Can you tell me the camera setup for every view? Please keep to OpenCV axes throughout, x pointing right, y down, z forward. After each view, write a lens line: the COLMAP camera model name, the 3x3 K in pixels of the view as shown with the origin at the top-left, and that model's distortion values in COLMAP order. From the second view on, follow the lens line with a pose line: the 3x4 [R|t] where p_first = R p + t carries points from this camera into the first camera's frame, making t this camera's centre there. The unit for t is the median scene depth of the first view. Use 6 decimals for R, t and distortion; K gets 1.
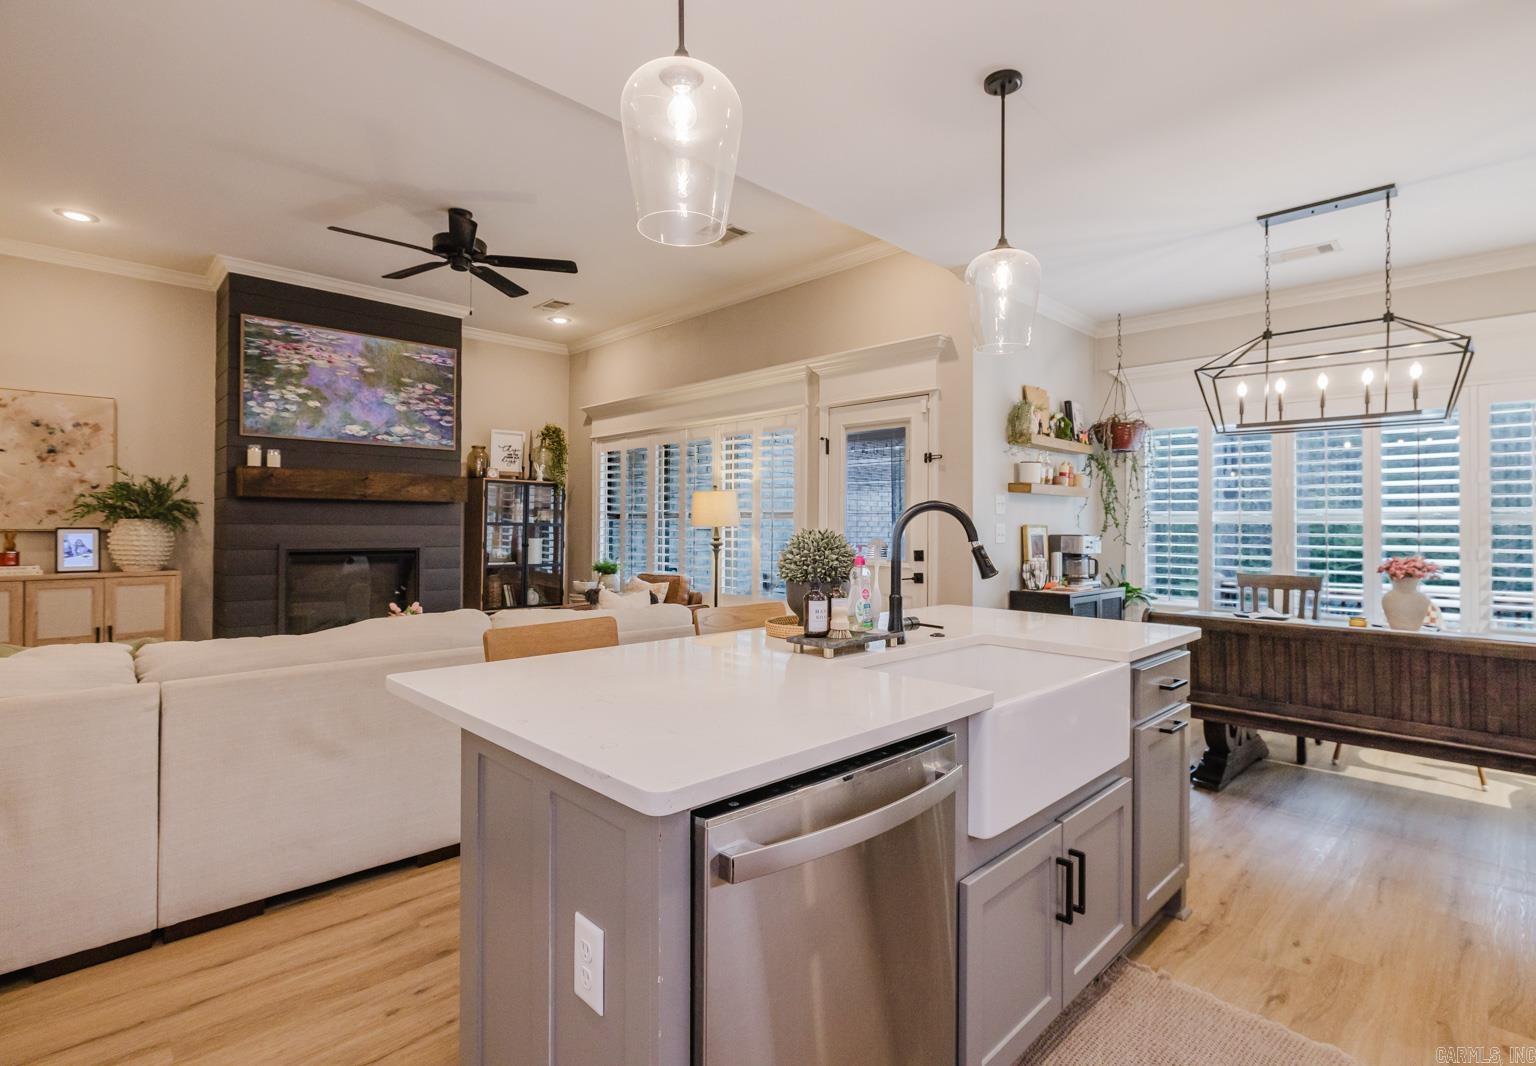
lens RADIAL K [[747.2, 0, 784.7], [0, 747.2, 519.1], [0, 0, 1]] dist [-0.006041, 0.000634]
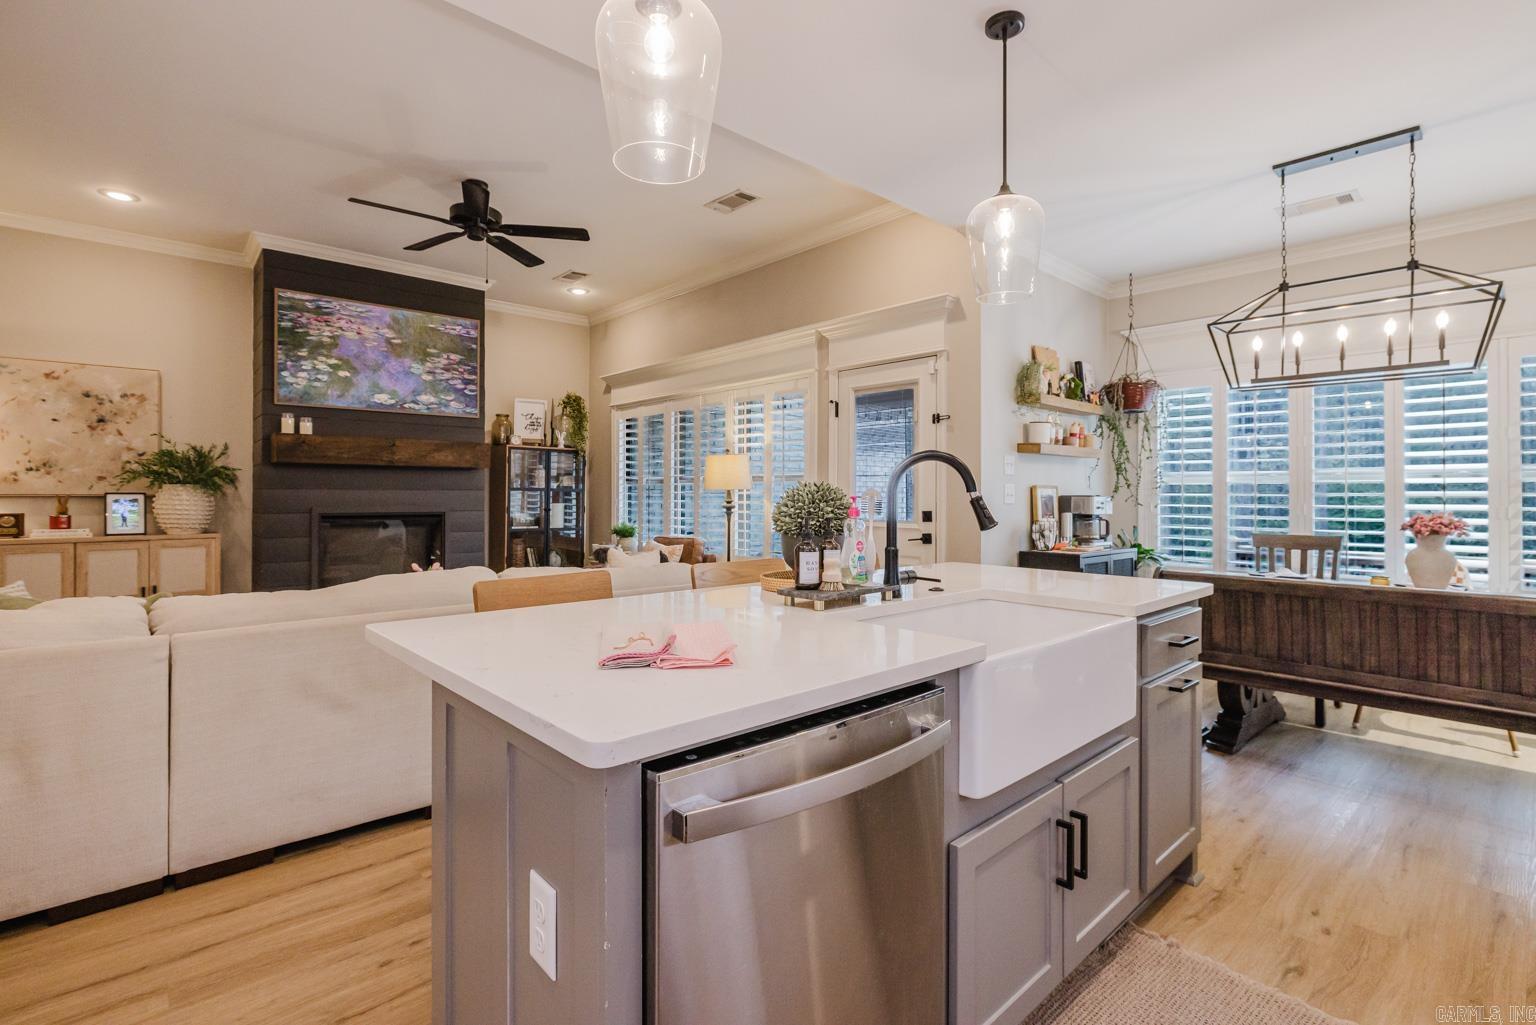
lens RADIAL K [[719.2, 0, 774.8], [0, 719.2, 491.8], [0, 0, 1]] dist [-0.007077, 0.001146]
pose [[0.999051, -0.004382, -0.043338, 0.015463], [0.004581, 0.999979, 0.004497, 0.009837], [0.043317, -0.004691, 0.999050, 0.023421]]
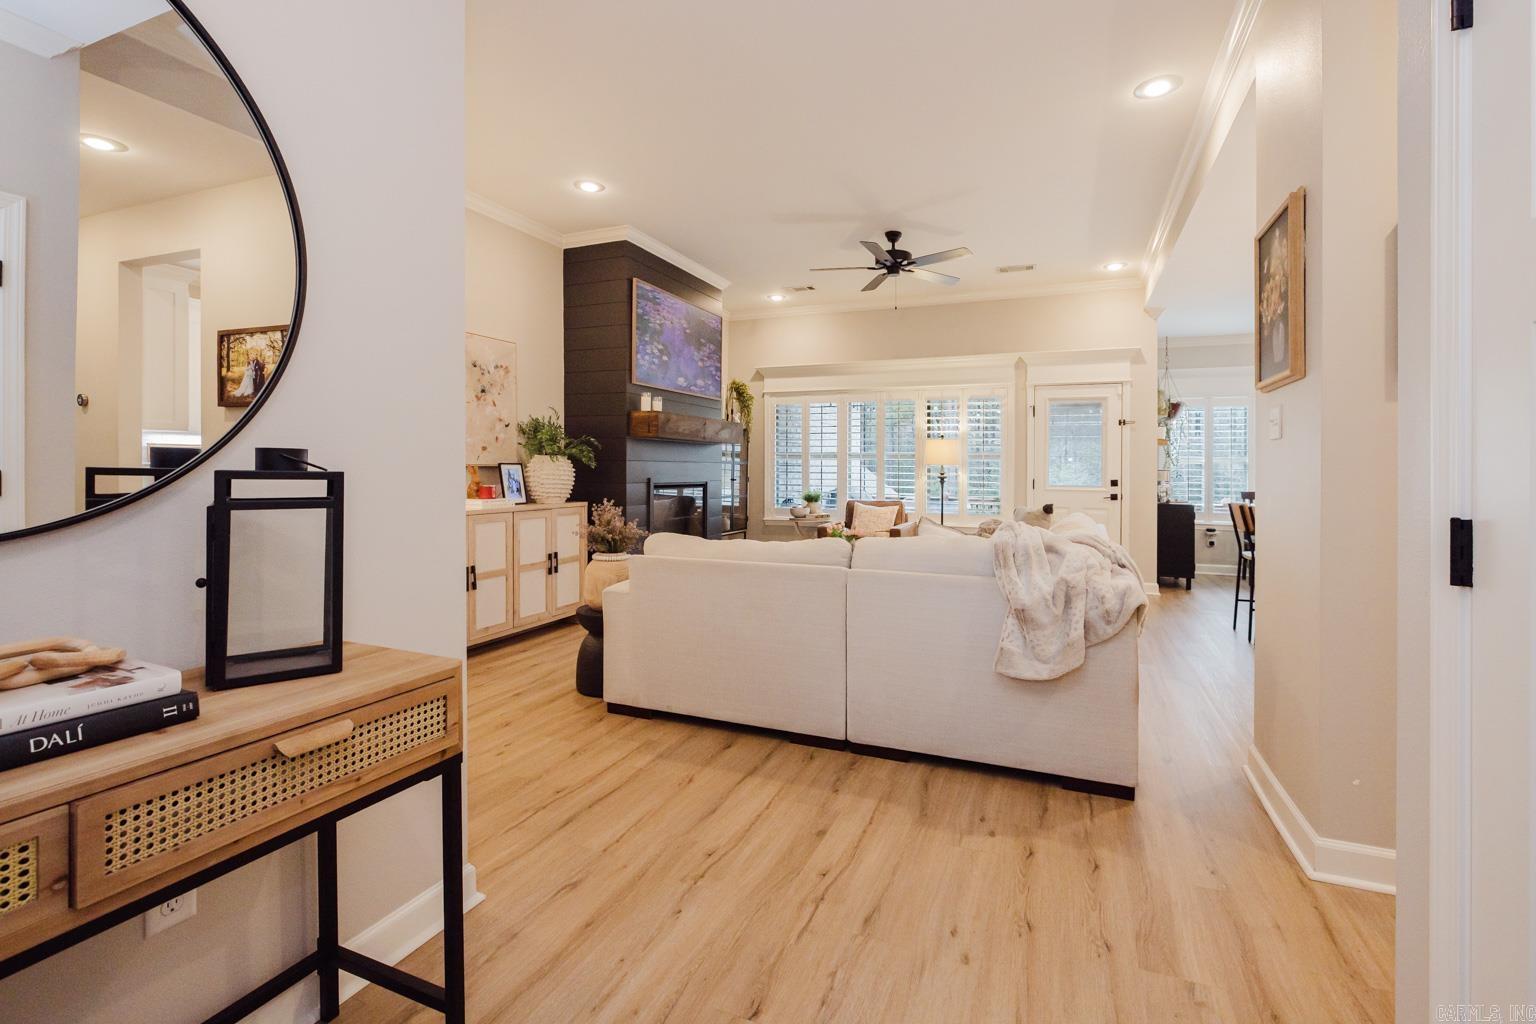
lens RADIAL K [[678.3, 0, 797.8], [0, 678.3, 466.5], [0, 0, 1]] dist [0.001124, 0.000356]
pose [[0.918849, 0.003173, 0.394596, -0.943433], [-0.006816, 0.999946, 0.007829, 0.005748], [-0.394550, -0.009883, 0.918822, -0.066734]]
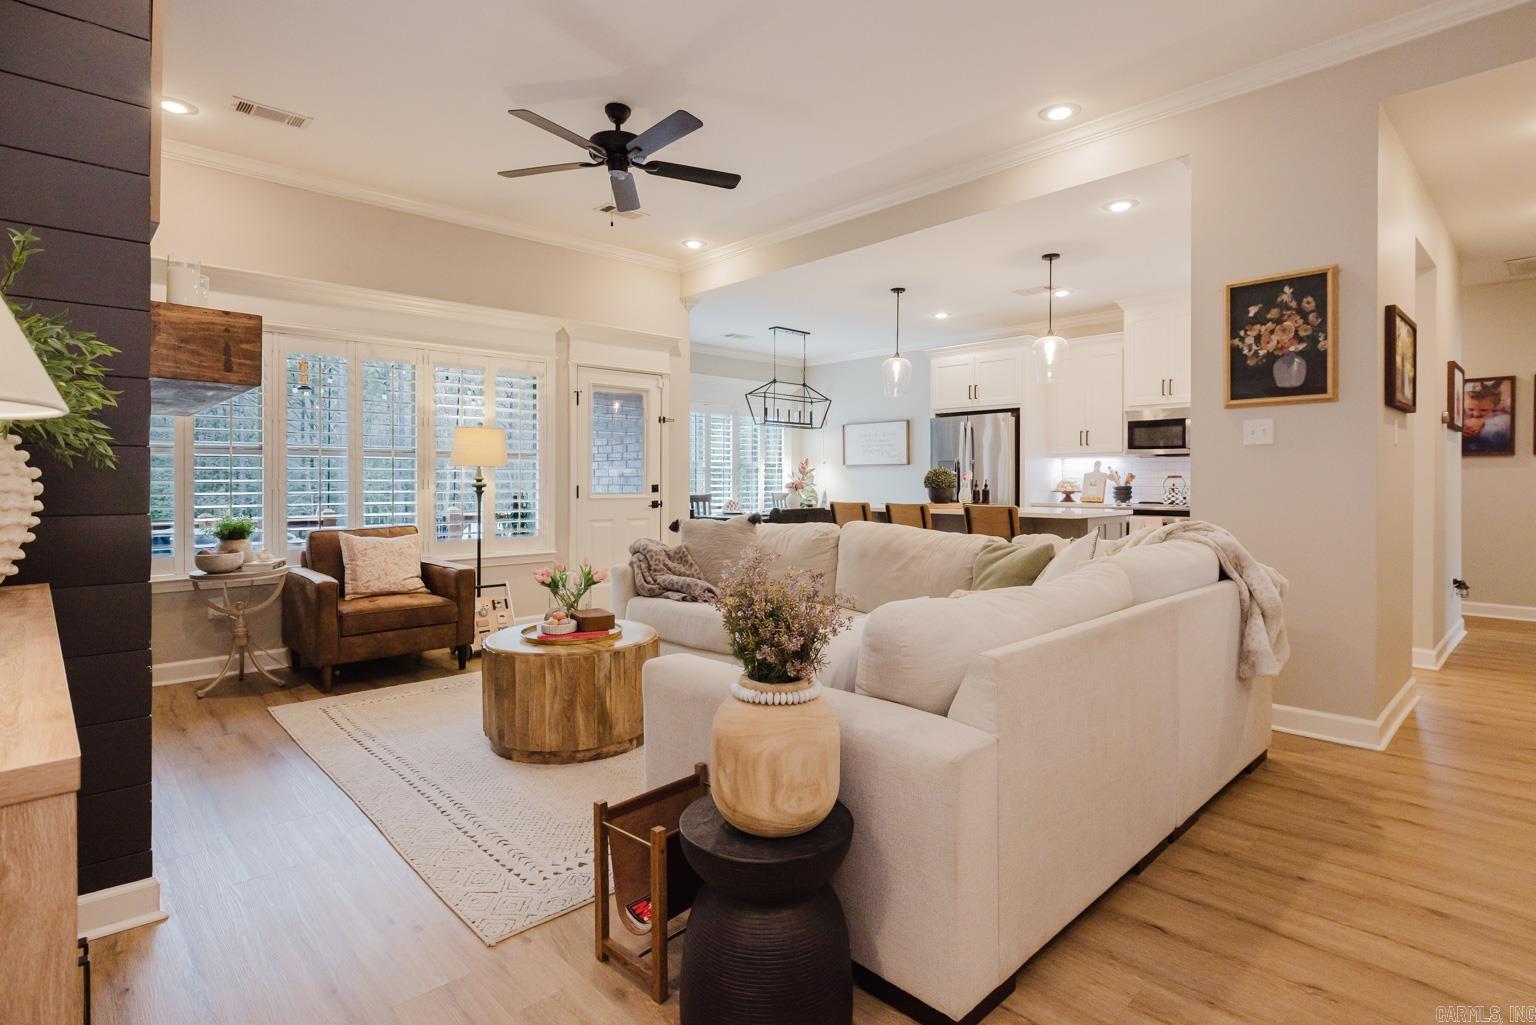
lens RADIAL K [[767.6, 0, 778.1], [0, 767.6, 479.7], [0, 0, 1]] dist [-0.001072, 0.000511]
pose [[0.021698, -0.007837, 0.999734, -1.168410], [-0.007813, 0.999937, 0.008008, 0.017717], [-0.999734, -0.007984, 0.021635, 0.680754]]
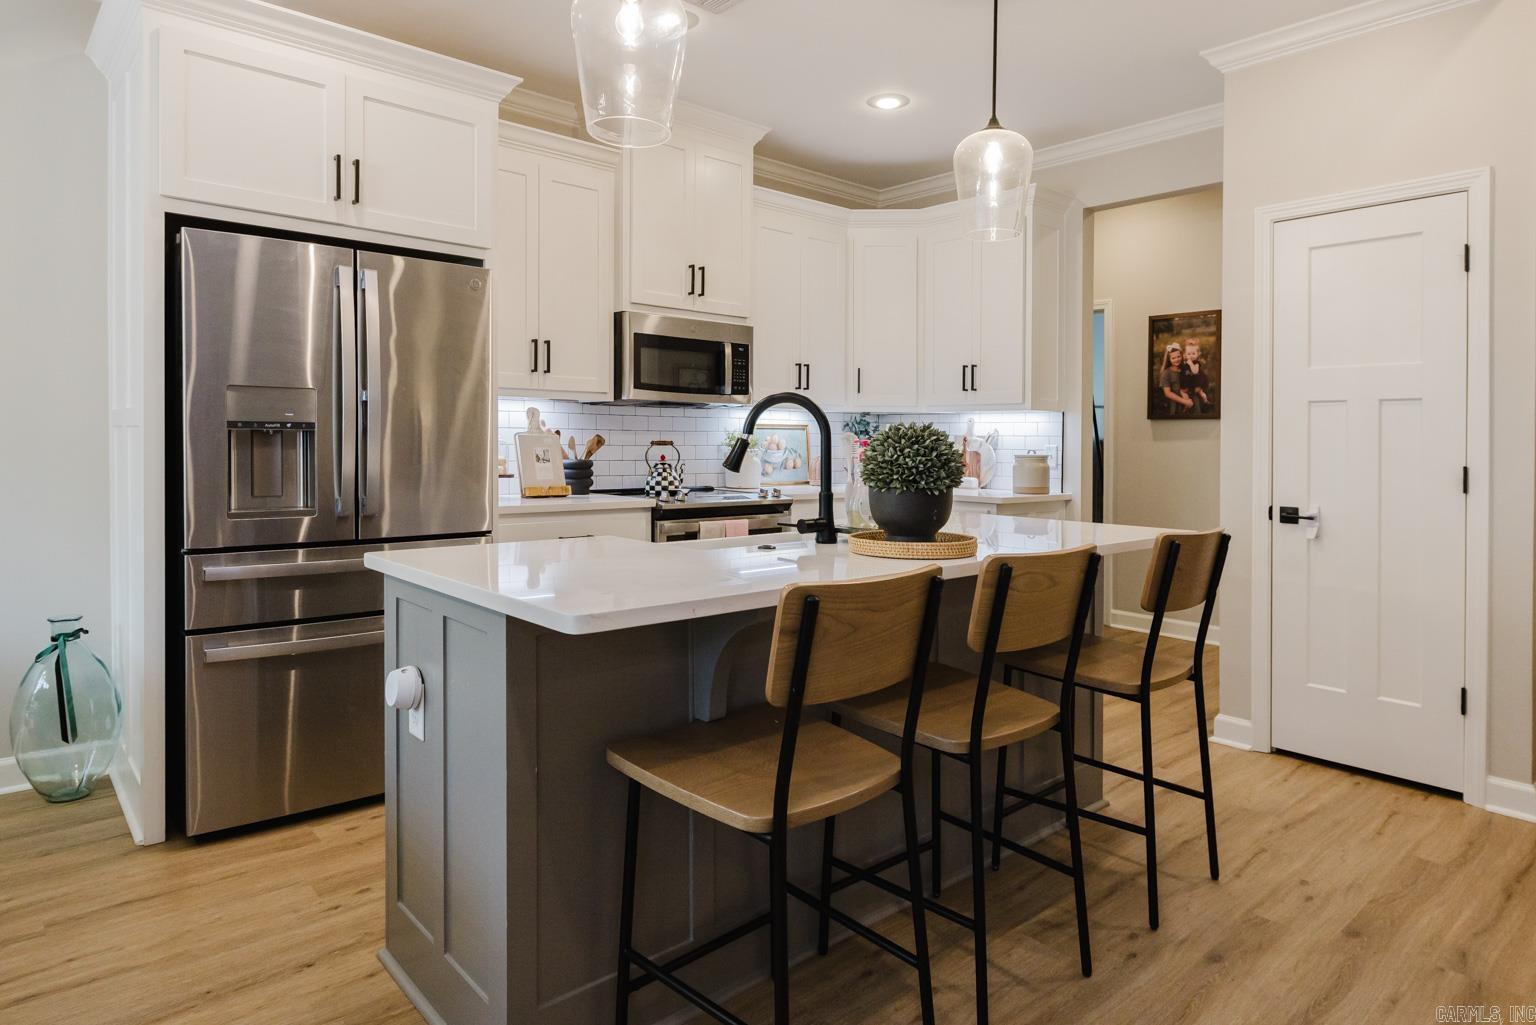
lens RADIAL K [[904.1, 0, 782.7], [0, 904.1, 443.9], [0, 0, 1]] dist [0.004578, -0.000242]
pose [[-0.998457, -0.020023, 0.051803, 0.063844], [-0.020188, 0.999793, -0.002664, 0.018899], [-0.051739, -0.003706, -0.998654, 0.896736]]
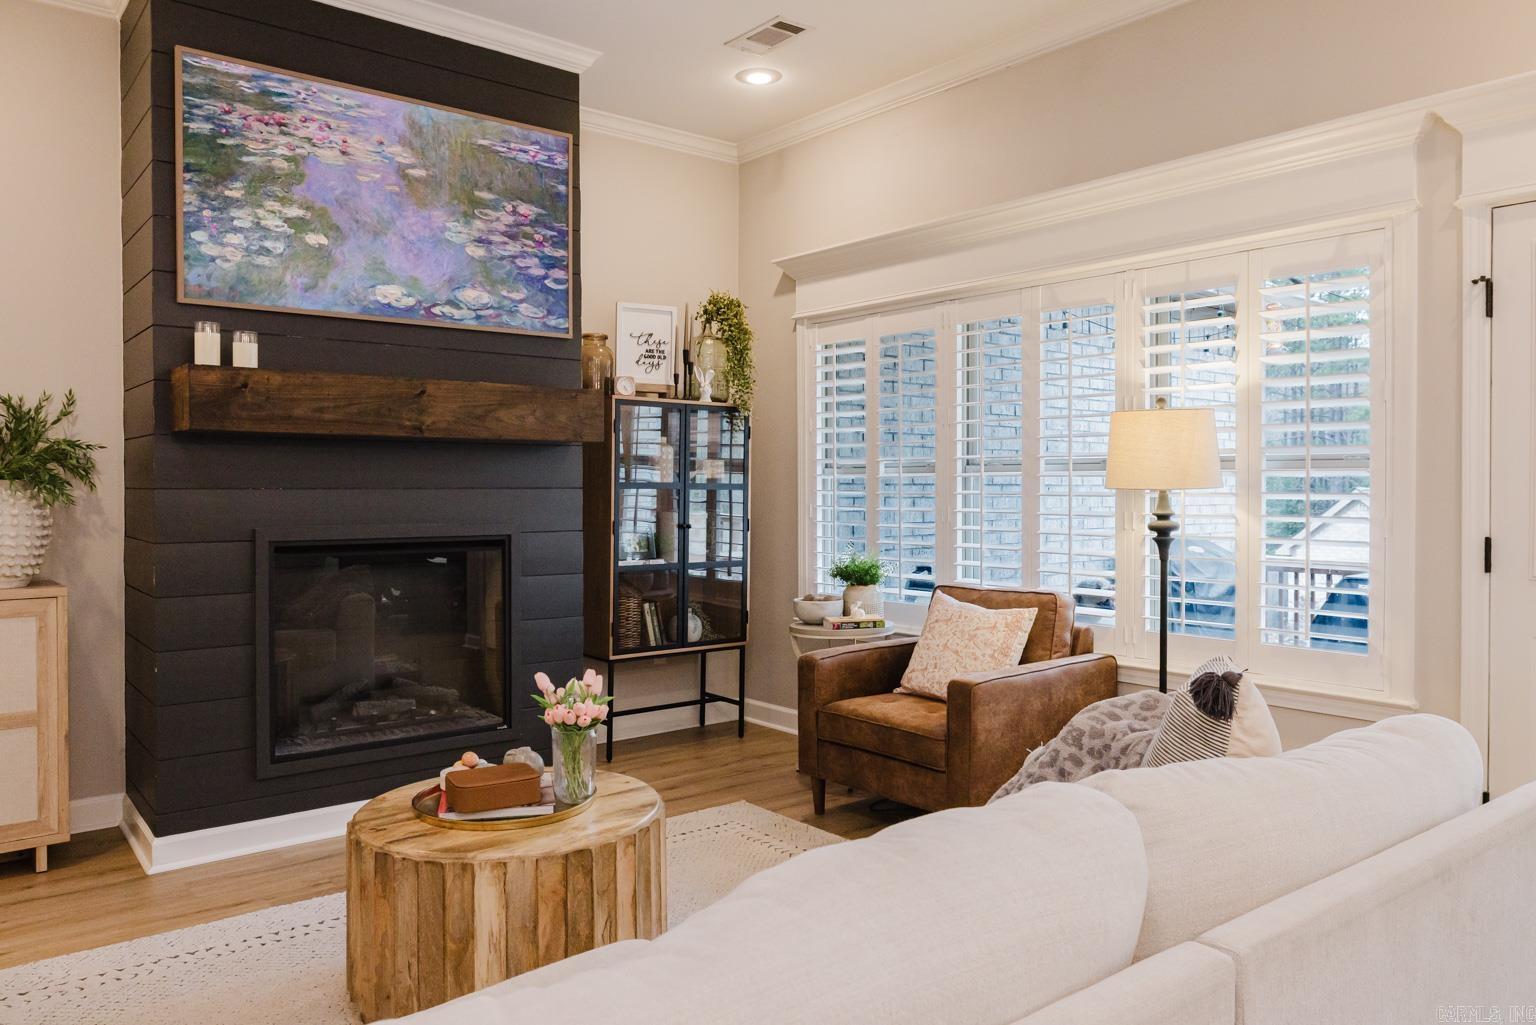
lens RADIAL K [[1097.5, 0, 764.0], [0, 1097.5, 494.6], [0, 0, 1]] dist [0.001169, -0.000530]
pose [[0.995035, -0.004974, -0.099402, -0.299571], [0.006705, 0.999832, 0.017084, 0.000585], [0.099300, -0.017666, 0.994901, 0.348742]]
